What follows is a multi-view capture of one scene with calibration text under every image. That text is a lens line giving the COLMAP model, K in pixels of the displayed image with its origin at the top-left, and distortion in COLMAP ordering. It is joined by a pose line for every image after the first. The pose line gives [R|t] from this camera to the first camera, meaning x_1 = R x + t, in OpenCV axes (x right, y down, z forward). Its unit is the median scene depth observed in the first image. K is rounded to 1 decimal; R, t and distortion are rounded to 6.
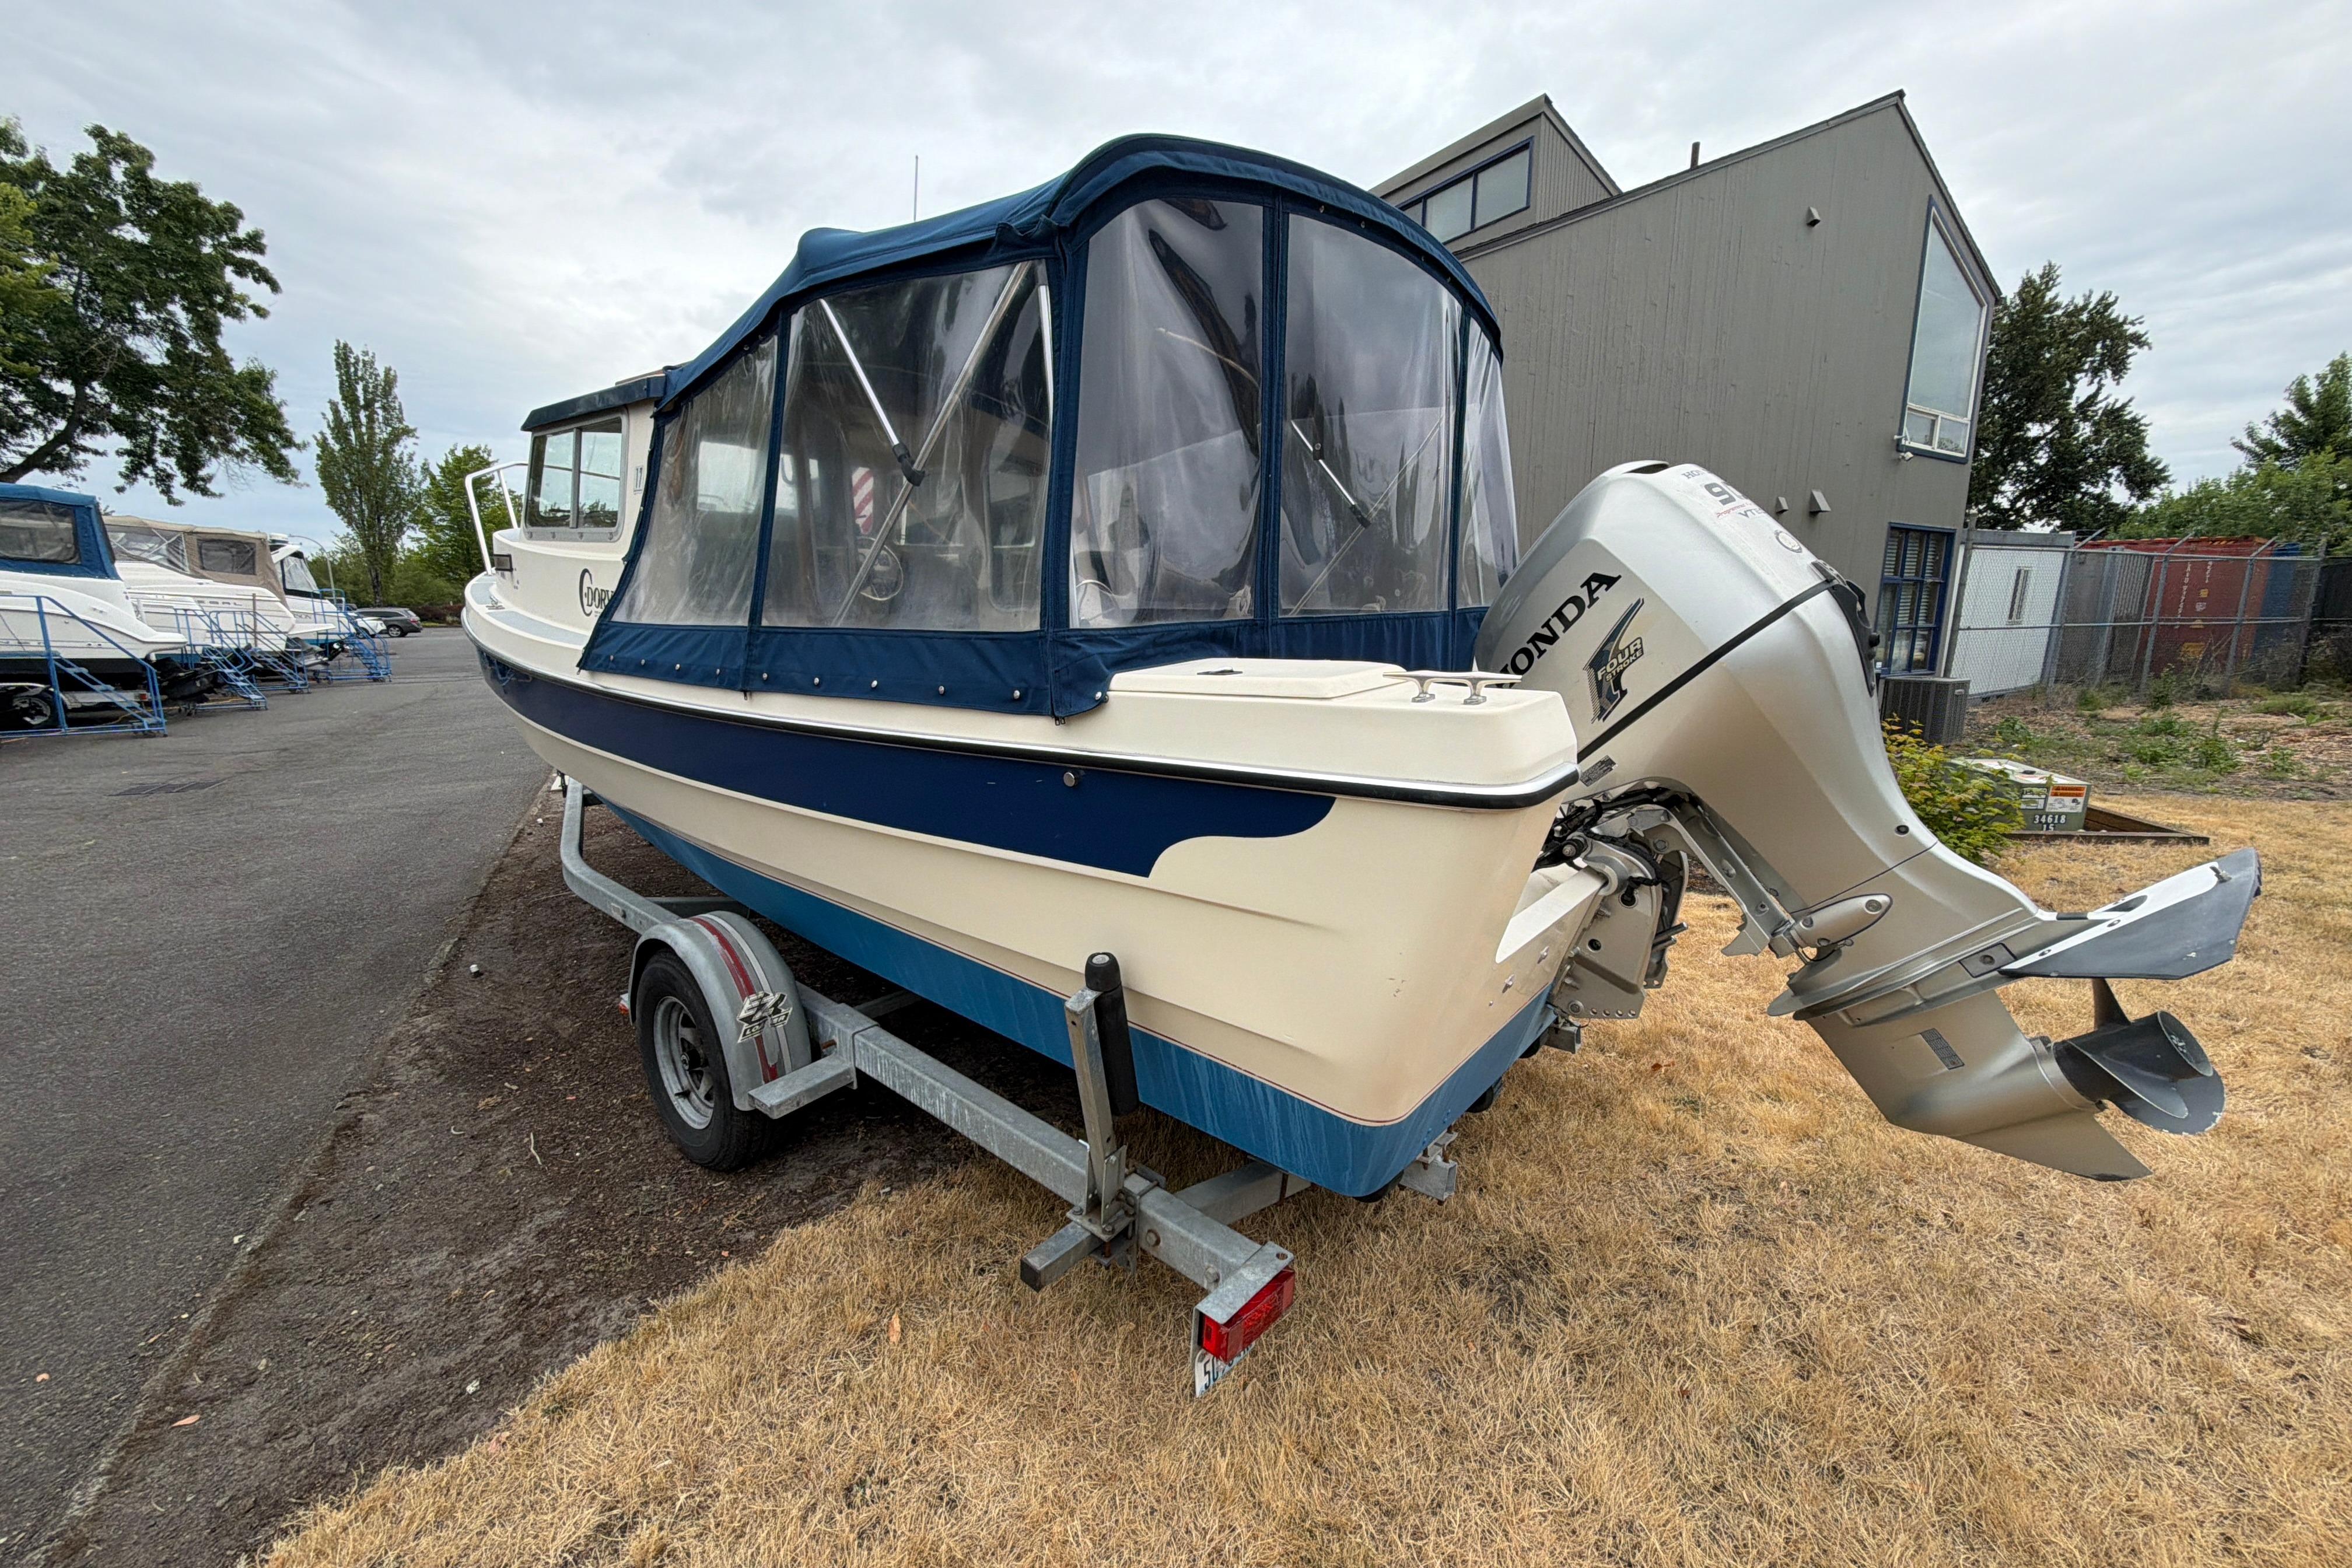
lens RADIAL K [[954.3, 0, 1176.0], [0, 954.3, 784.0], [0, 0, 1]] dist [-0.000657, -0.000245]
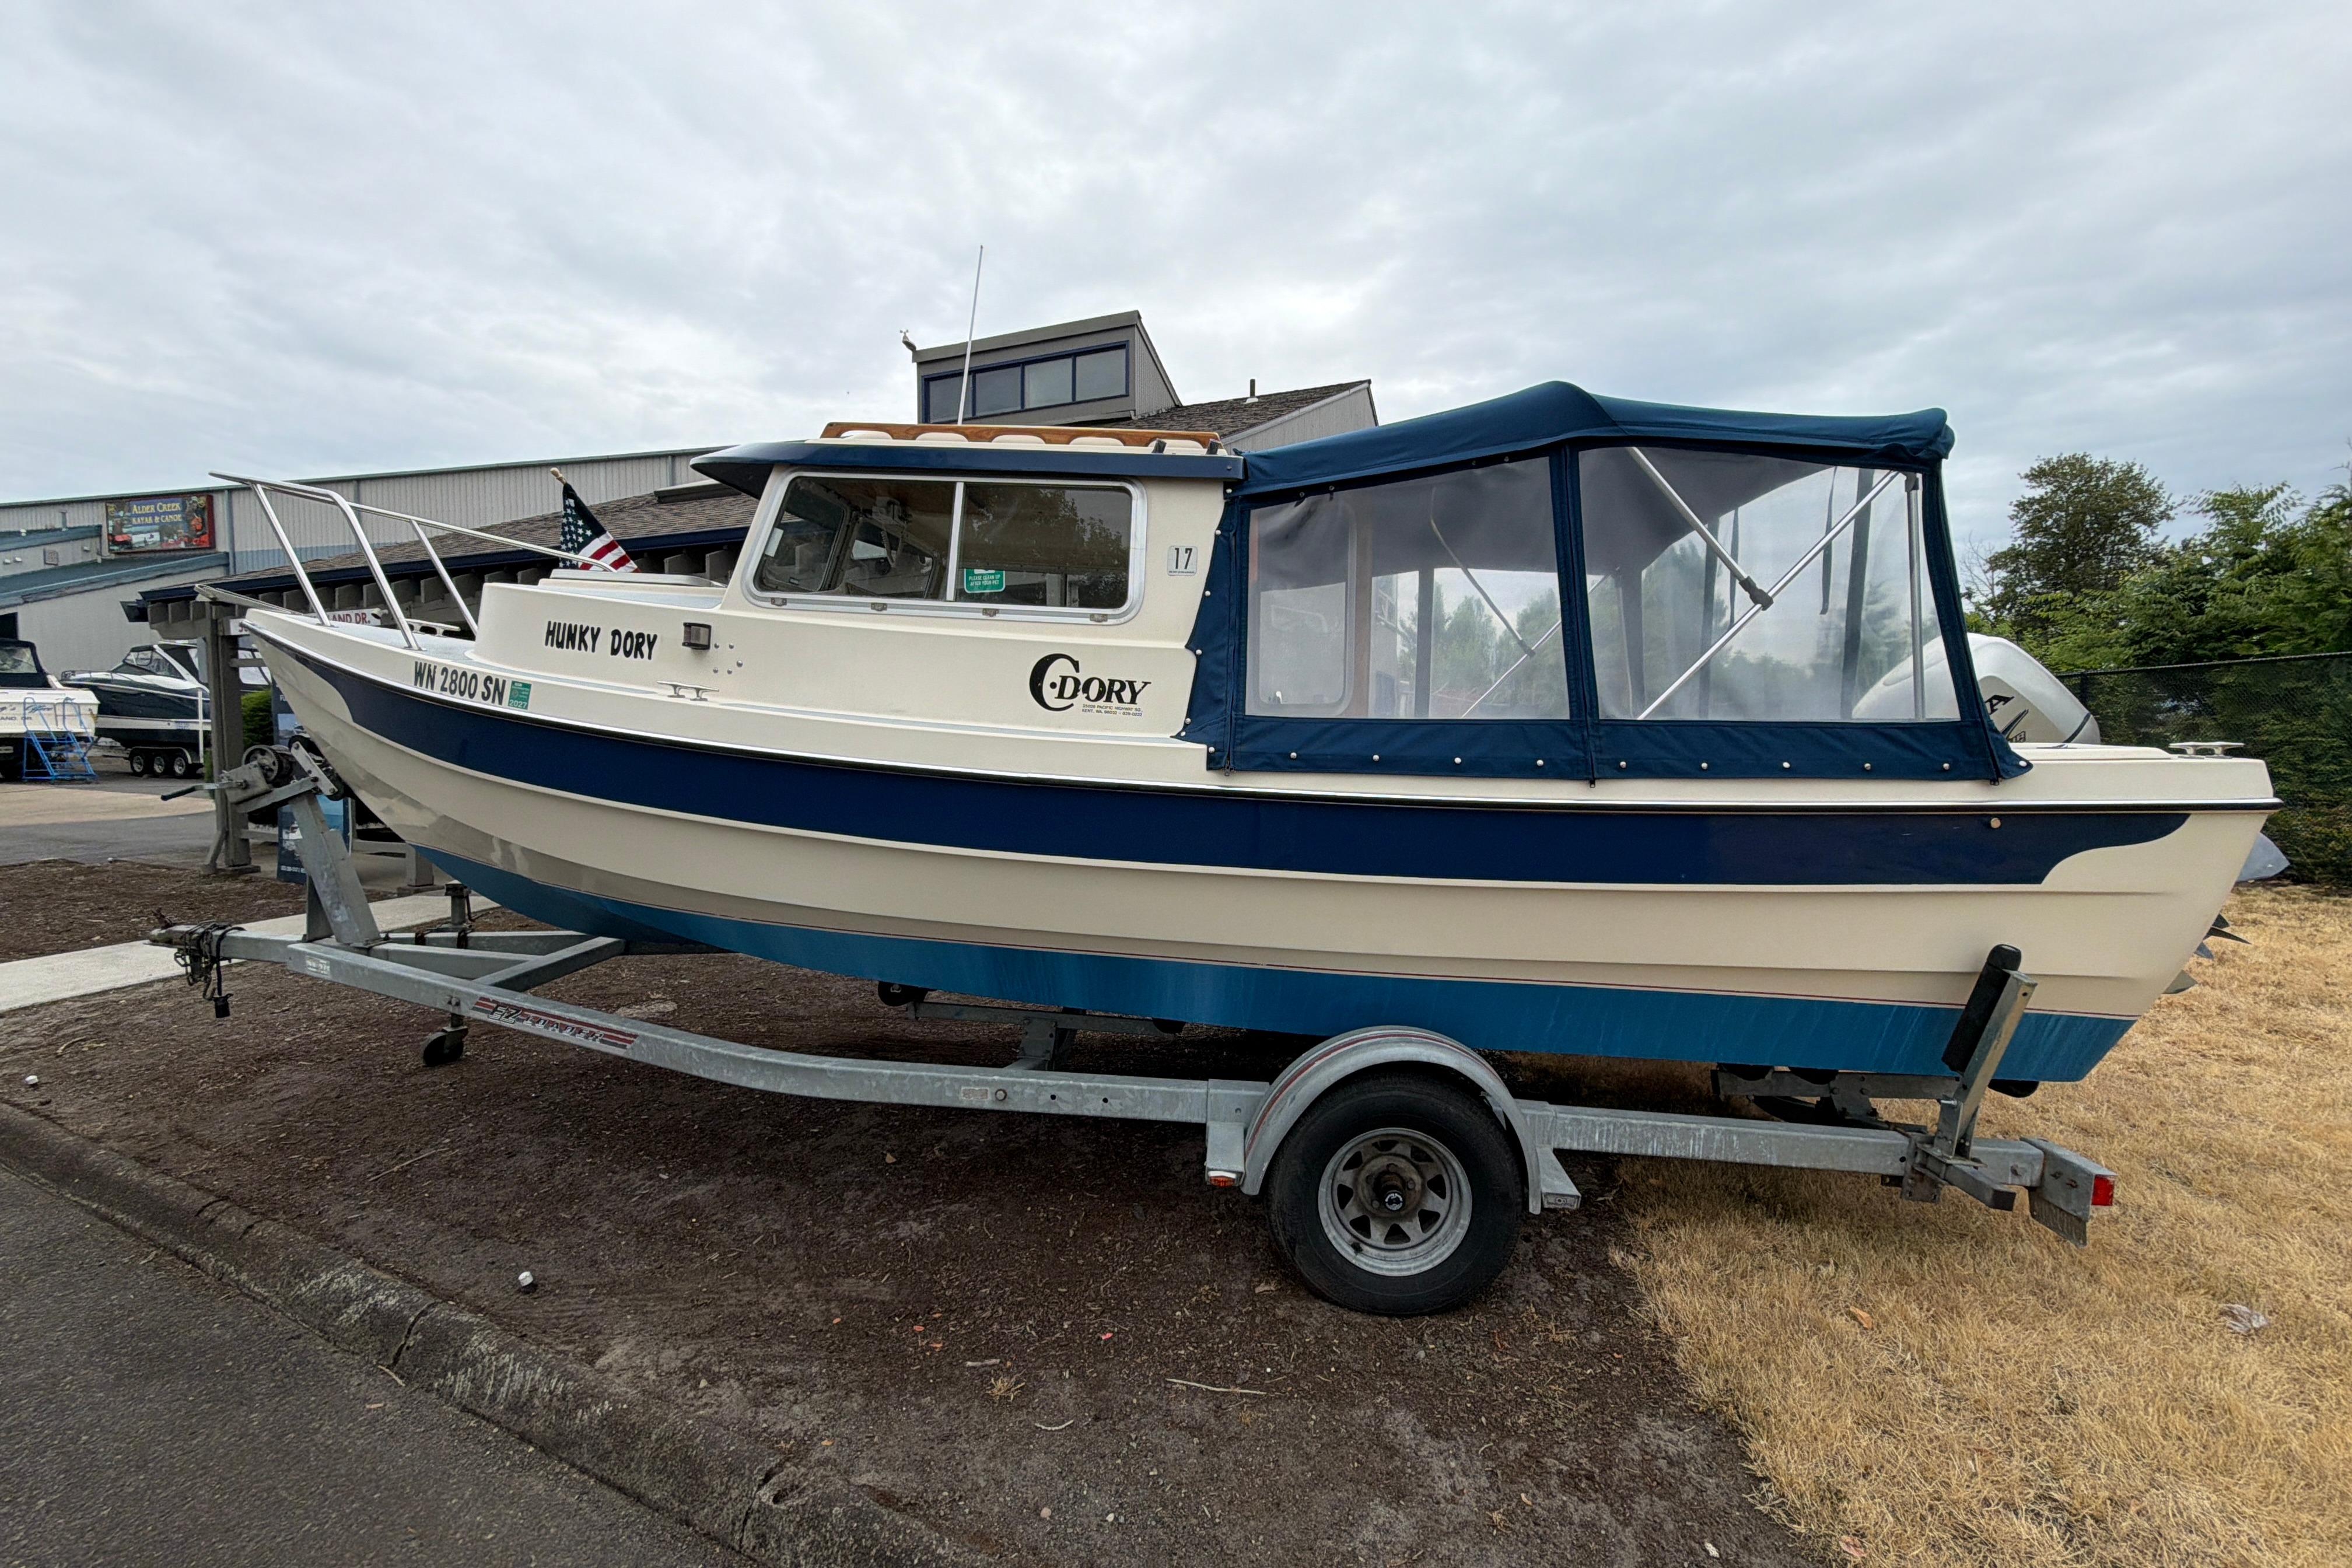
lens RADIAL K [[954.3, 0, 1176.0], [0, 954.3, 784.0], [0, 0, 1]] dist [-0.000657, -0.000245]
pose [[0.799565, -0.023347, 0.600125, -1.175825], [0.100770, 0.990293, -0.095733, -0.029978], [-0.592065, 0.137019, 0.794157, 0.348873]]
